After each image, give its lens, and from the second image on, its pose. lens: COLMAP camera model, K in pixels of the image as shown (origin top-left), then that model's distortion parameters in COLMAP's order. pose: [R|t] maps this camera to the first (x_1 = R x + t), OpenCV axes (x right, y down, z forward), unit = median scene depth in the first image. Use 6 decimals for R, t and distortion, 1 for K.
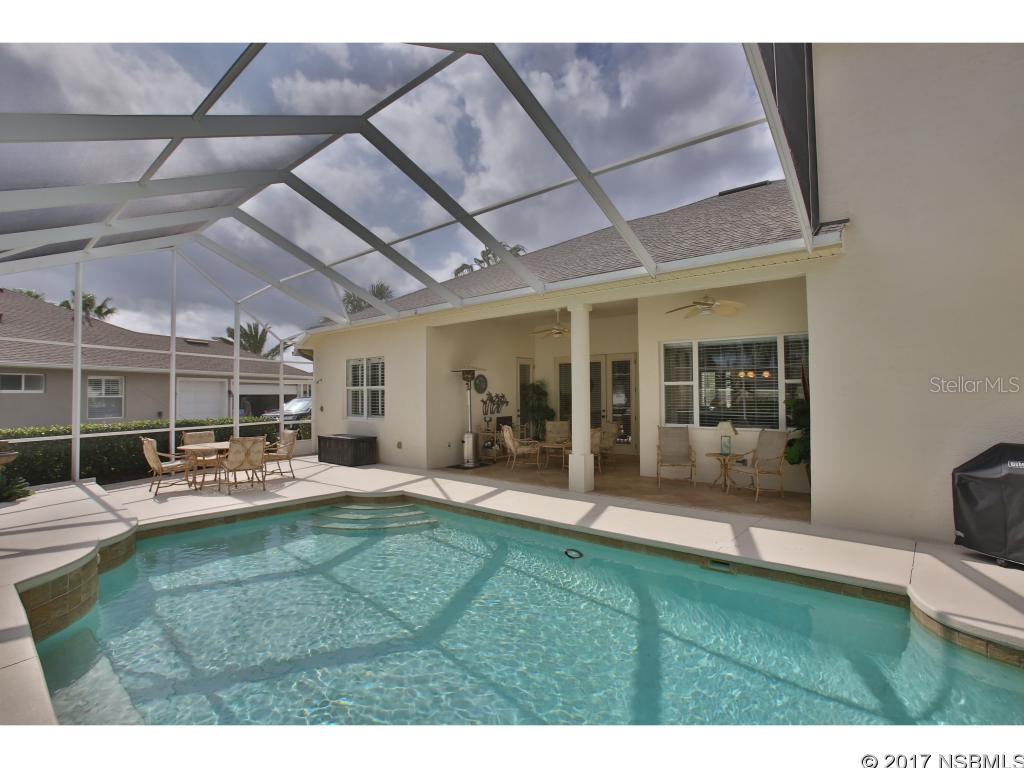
lens RADIAL K [[501.6, 0, 512.0], [0, 501.6, 384.0], [0, 0, 1]] dist [-0.000964, 0.000839]
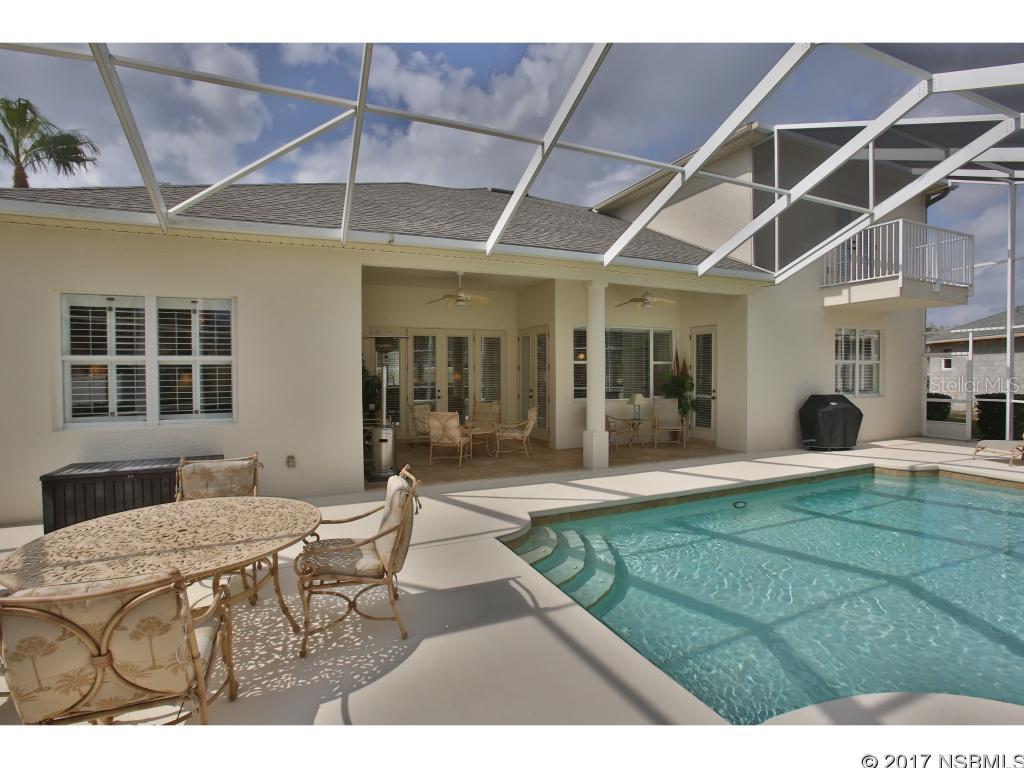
lens RADIAL K [[501.6, 0, 512.0], [0, 501.6, 384.0], [0, 0, 1]] dist [-0.000964, 0.000839]
pose [[0.458278, -0.019493, 0.888595, -0.590417], [-0.013814, 0.999483, 0.029050, 0.013466], [-0.888701, -0.025588, 0.457772, 0.495320]]
